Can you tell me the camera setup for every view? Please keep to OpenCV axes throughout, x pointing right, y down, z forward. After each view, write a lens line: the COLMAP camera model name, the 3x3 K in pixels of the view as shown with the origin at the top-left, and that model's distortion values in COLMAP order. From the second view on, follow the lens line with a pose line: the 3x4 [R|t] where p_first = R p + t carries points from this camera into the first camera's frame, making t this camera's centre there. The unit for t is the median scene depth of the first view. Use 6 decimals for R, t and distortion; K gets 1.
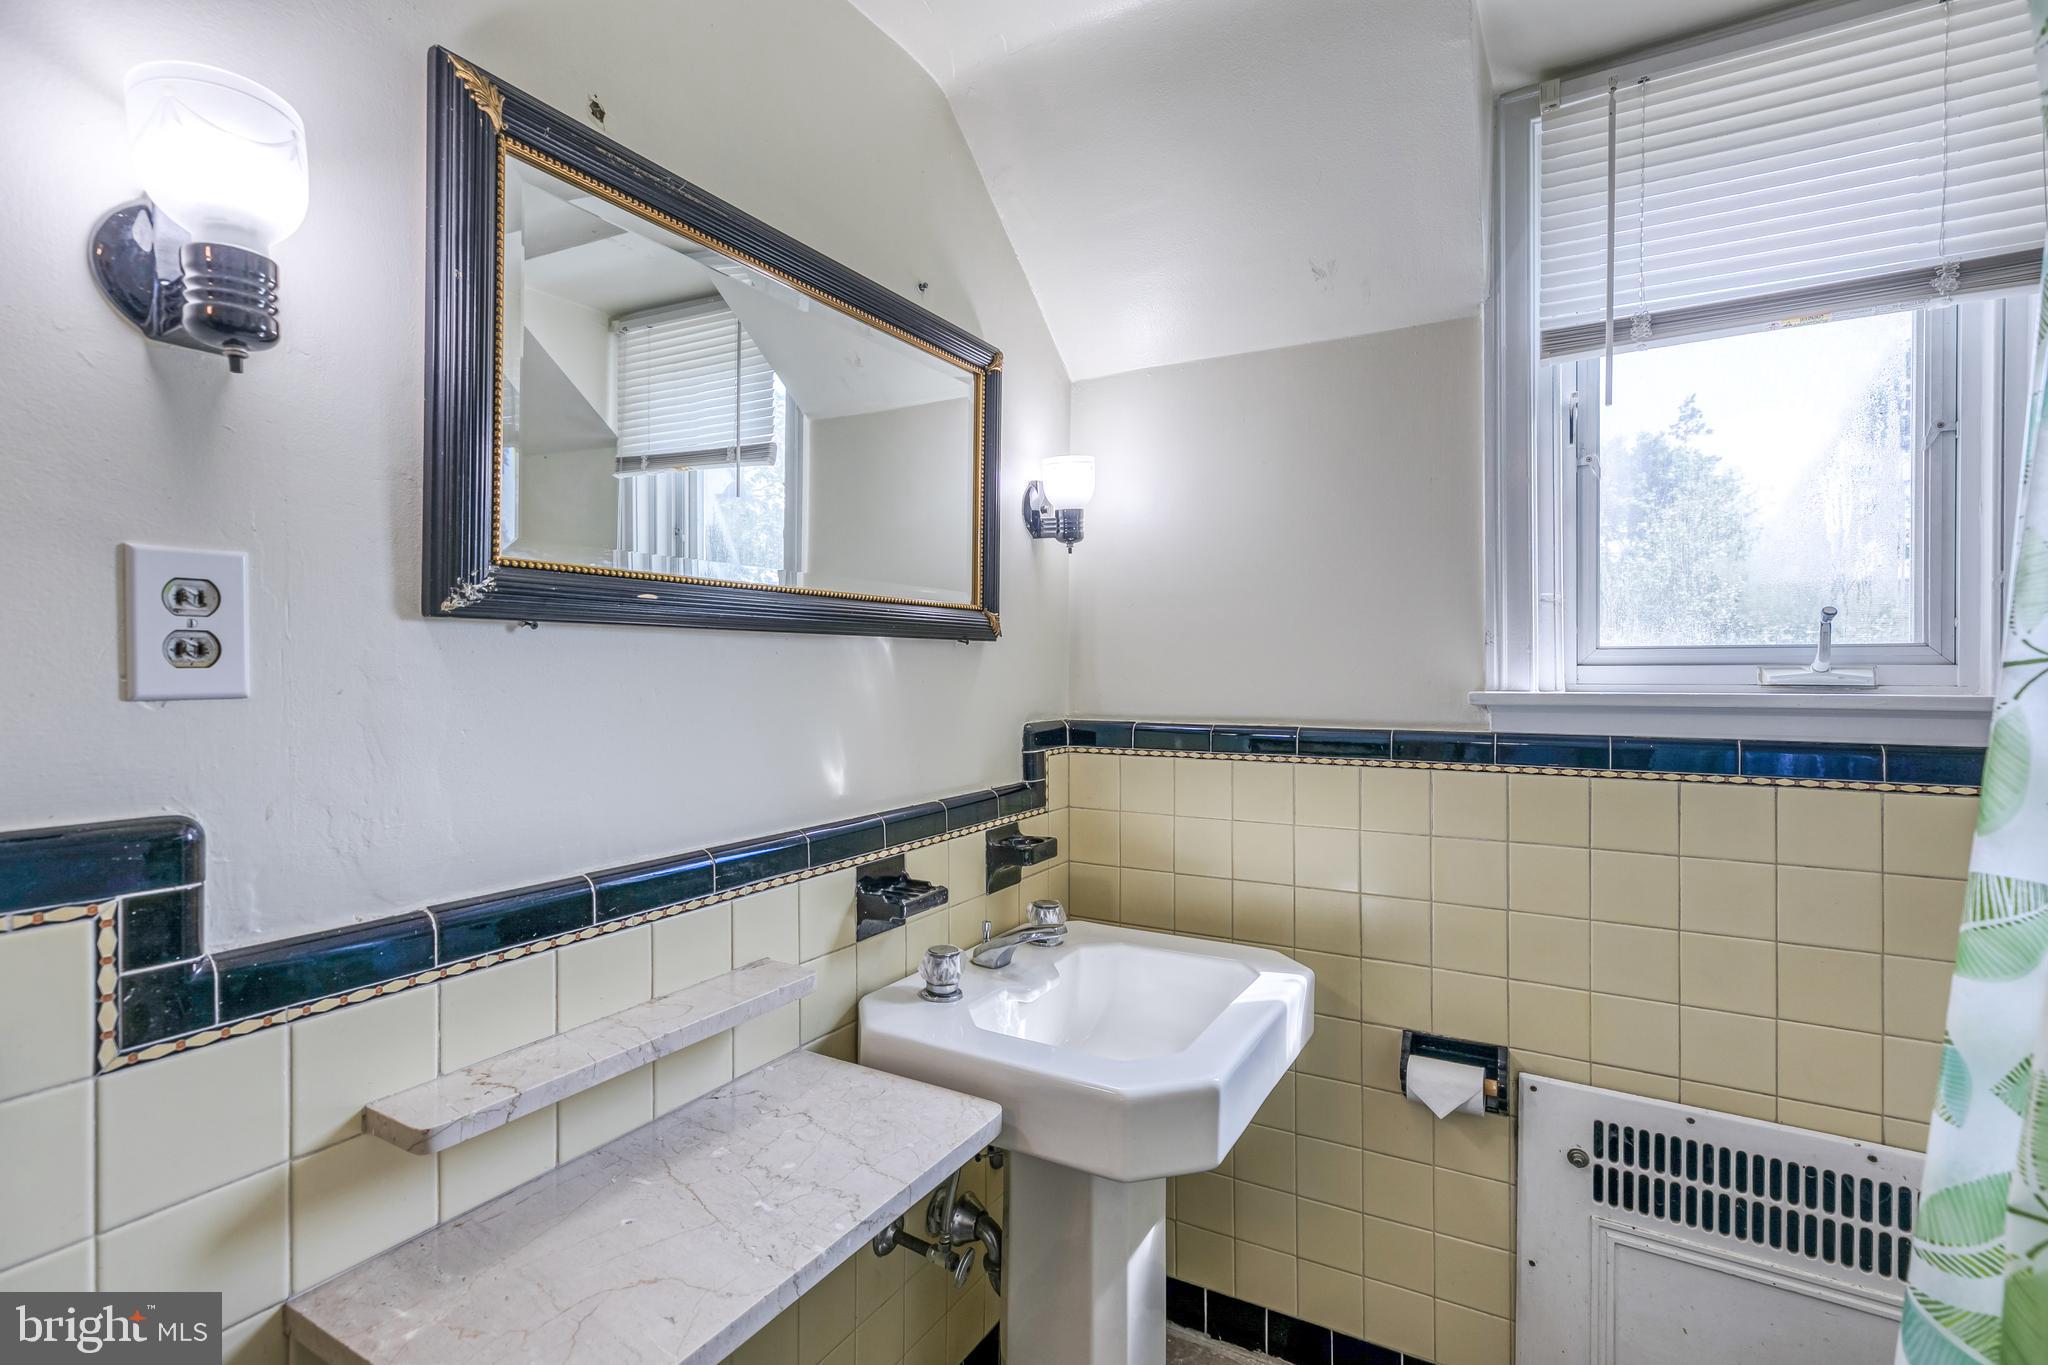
lens RADIAL K [[922.7, 0, 1016.9], [0, 922.7, 654.8], [0, 0, 1]] dist [0.003179, 0.001040]
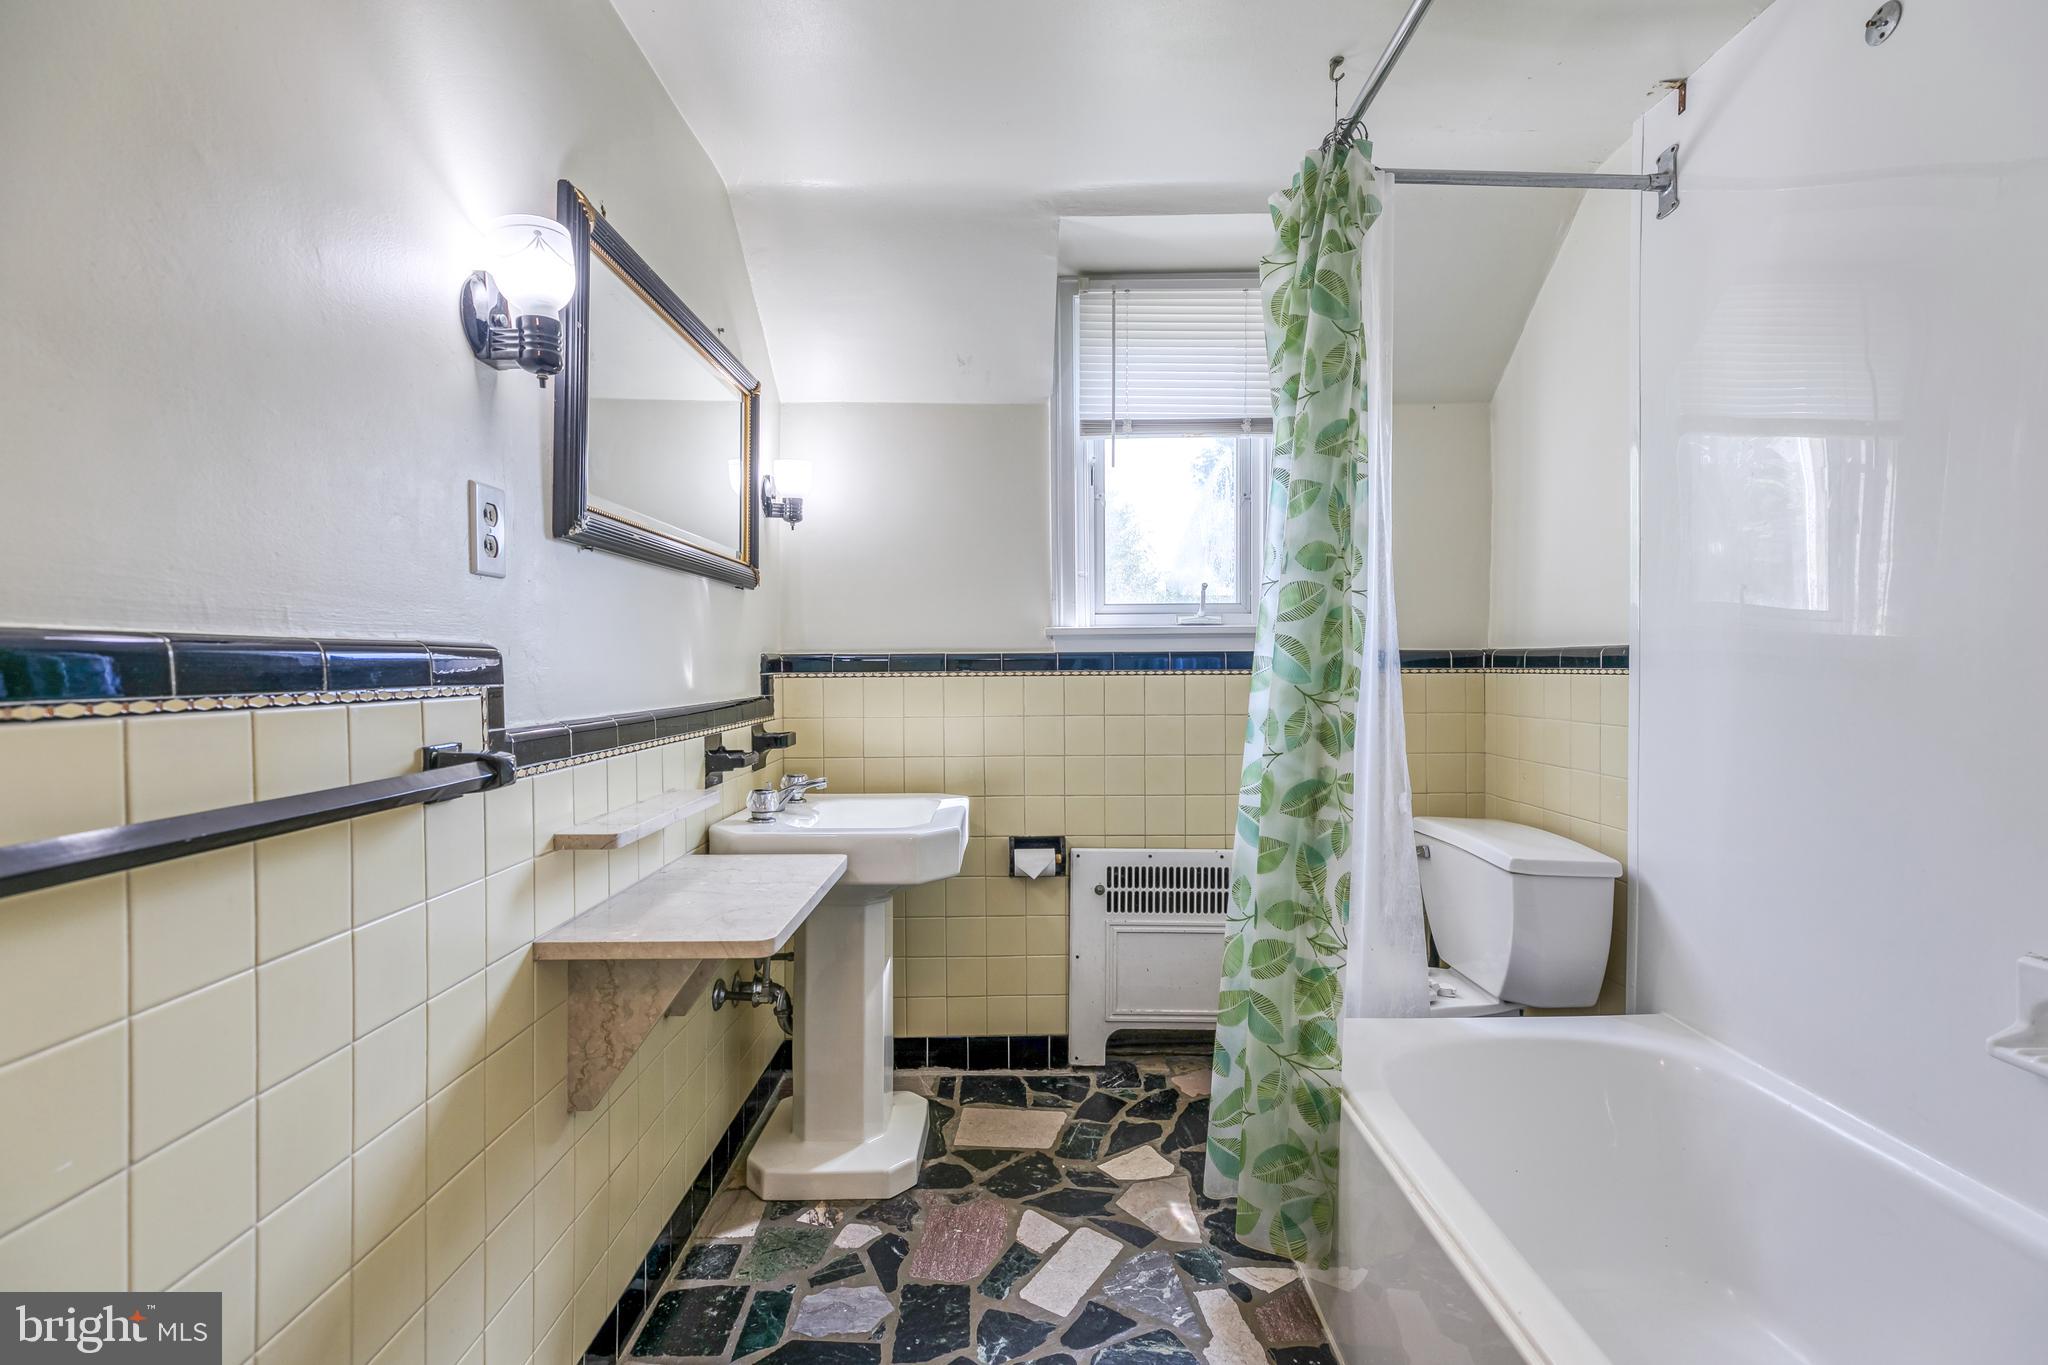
lens RADIAL K [[936.4, 0, 1058.4], [0, 936.4, 671.5], [0, 0, 1]] dist [0.005155, 0.000838]
pose [[0.833706, -0.017068, 0.551945, -0.449261], [0.007597, 0.999782, 0.019442, 0.089711], [-0.552156, -0.012016, 0.833654, -0.454675]]
